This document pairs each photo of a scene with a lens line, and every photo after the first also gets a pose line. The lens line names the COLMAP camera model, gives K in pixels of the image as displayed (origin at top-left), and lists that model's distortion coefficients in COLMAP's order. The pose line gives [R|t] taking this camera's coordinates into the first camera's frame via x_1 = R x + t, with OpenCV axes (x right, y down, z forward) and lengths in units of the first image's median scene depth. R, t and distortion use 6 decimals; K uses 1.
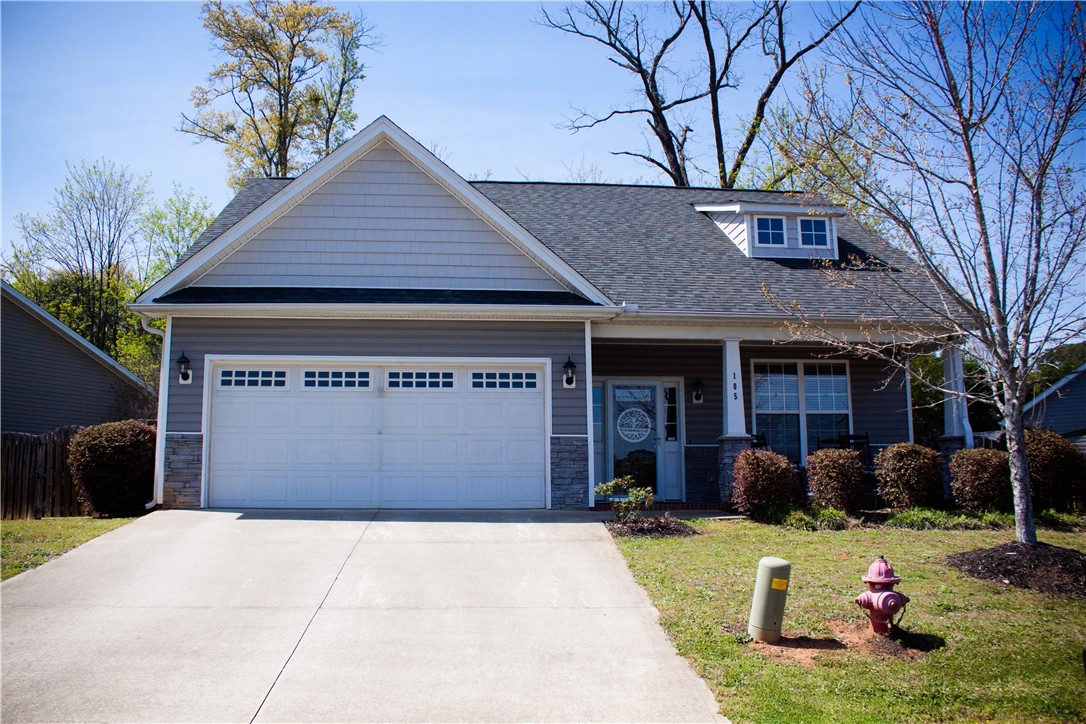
lens RADIAL K [[914.4, 0, 542.1], [0, 914.4, 362.4], [0, 0, 1]] dist [-0.101932, -0.005664]
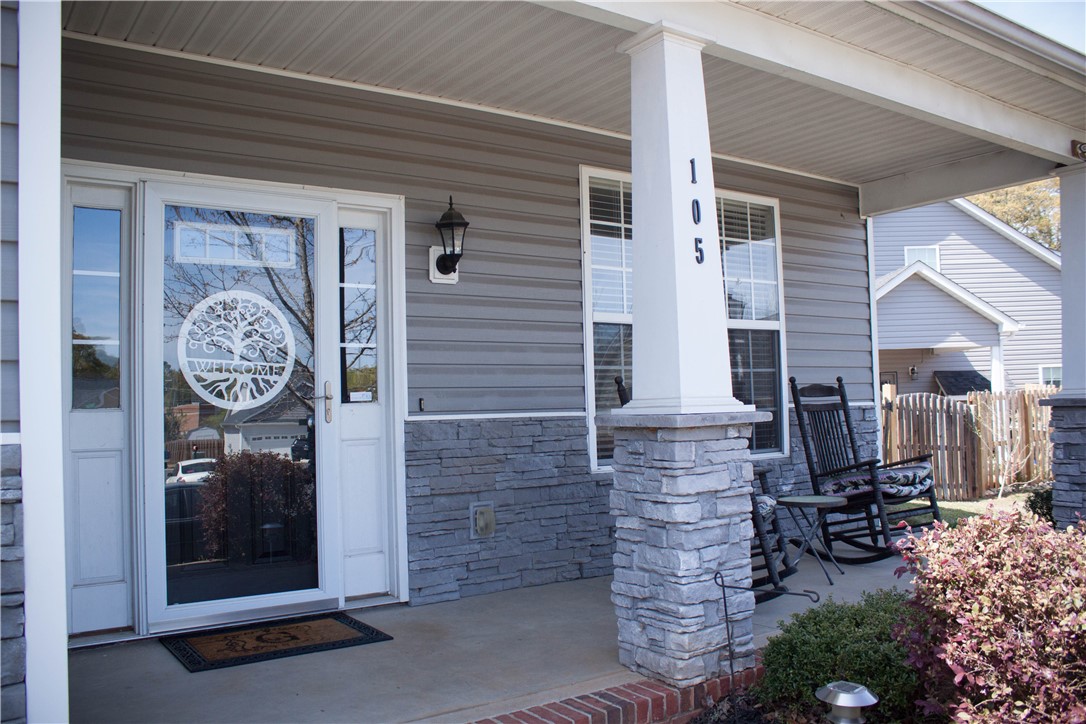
lens RADIAL K [[914.4, 0, 541.3], [0, 914.4, 361.1], [0, 0, 1]] dist [-0.101932, -0.005664]
pose [[0.872186, 0.007979, 0.489110, 0.044970], [-0.055341, 0.995057, 0.082453, 0.043736], [-0.486034, -0.098982, 0.868316, 0.707728]]
